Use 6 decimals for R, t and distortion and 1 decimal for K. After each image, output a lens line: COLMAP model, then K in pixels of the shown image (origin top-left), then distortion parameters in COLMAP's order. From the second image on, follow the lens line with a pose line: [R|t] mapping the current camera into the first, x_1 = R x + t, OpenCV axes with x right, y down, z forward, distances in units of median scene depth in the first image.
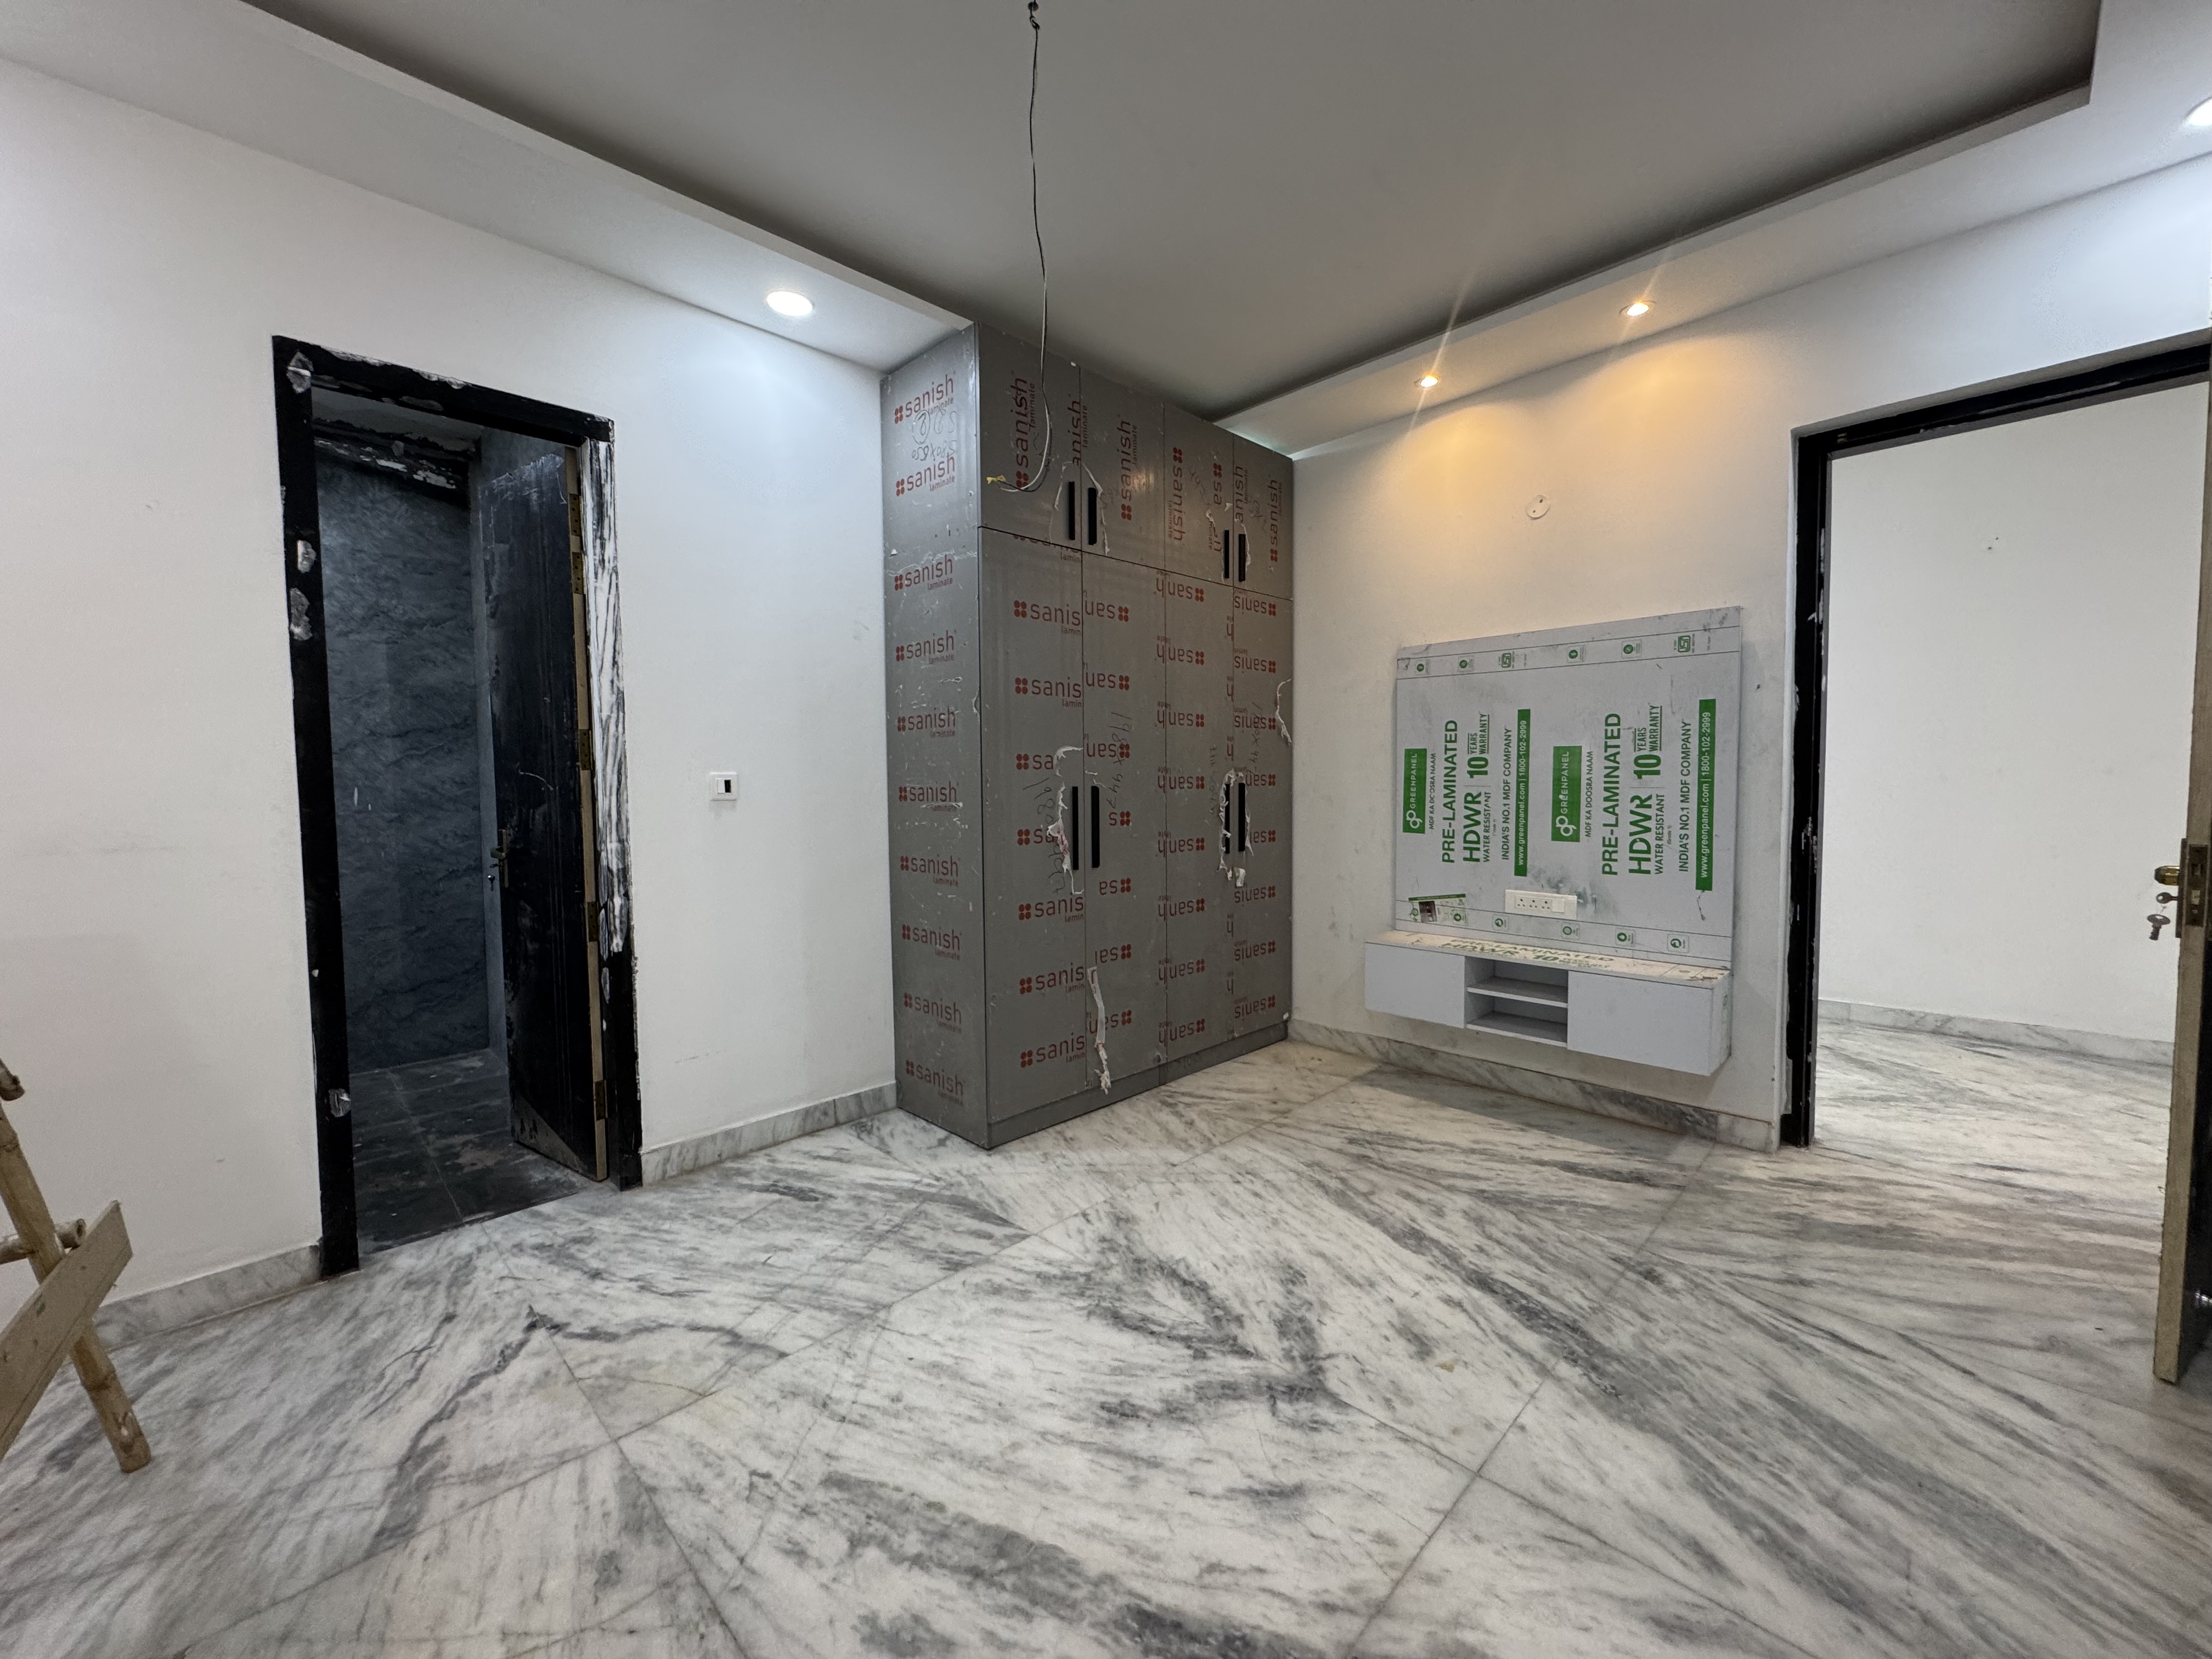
lens RADIAL K [[880.6, 0, 1103.2], [0, 880.6, 828.4], [0, 0, 1]] dist [-0.002794, -0.000144]
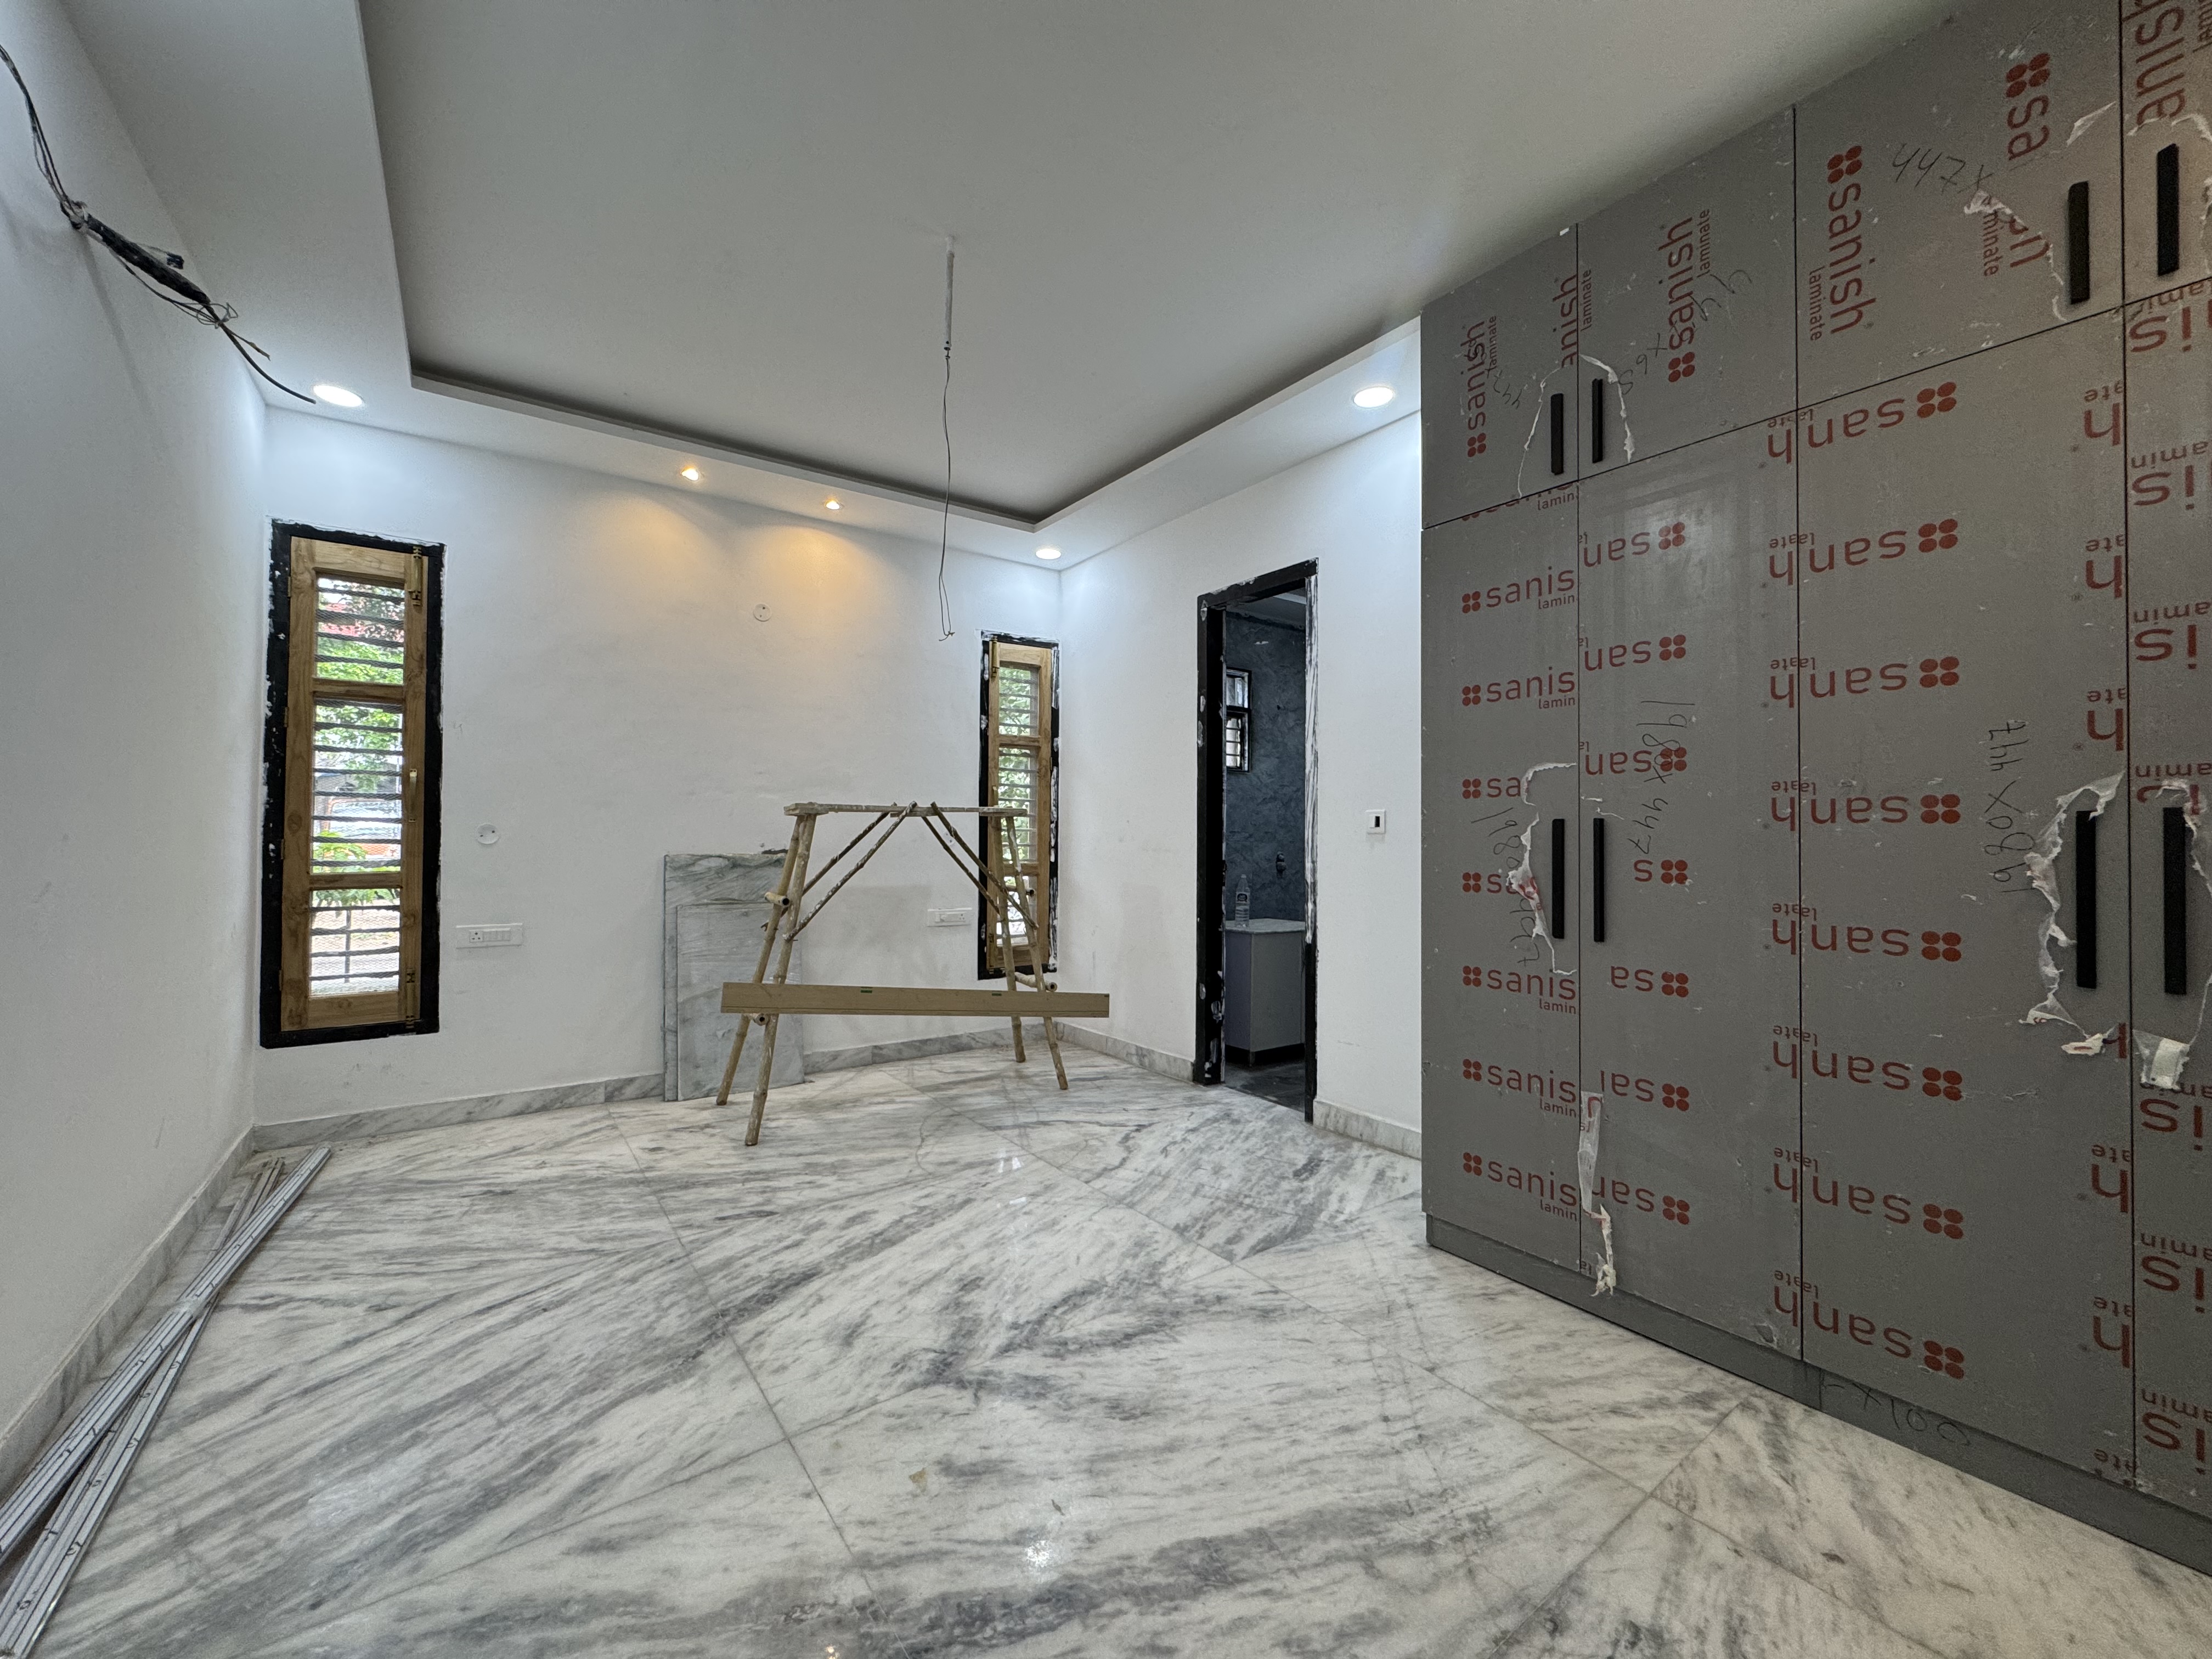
lens RADIAL K [[880.6, 0, 1103.8], [0, 880.6, 827.9], [0, 0, 1]] dist [-0.002794, -0.000144]
pose [[-0.151780, -0.001086, -0.988414, 0.992607], [-0.054252, 0.998501, 0.007234, -0.036107], [0.986924, 0.054721, -0.151611, 1.037000]]
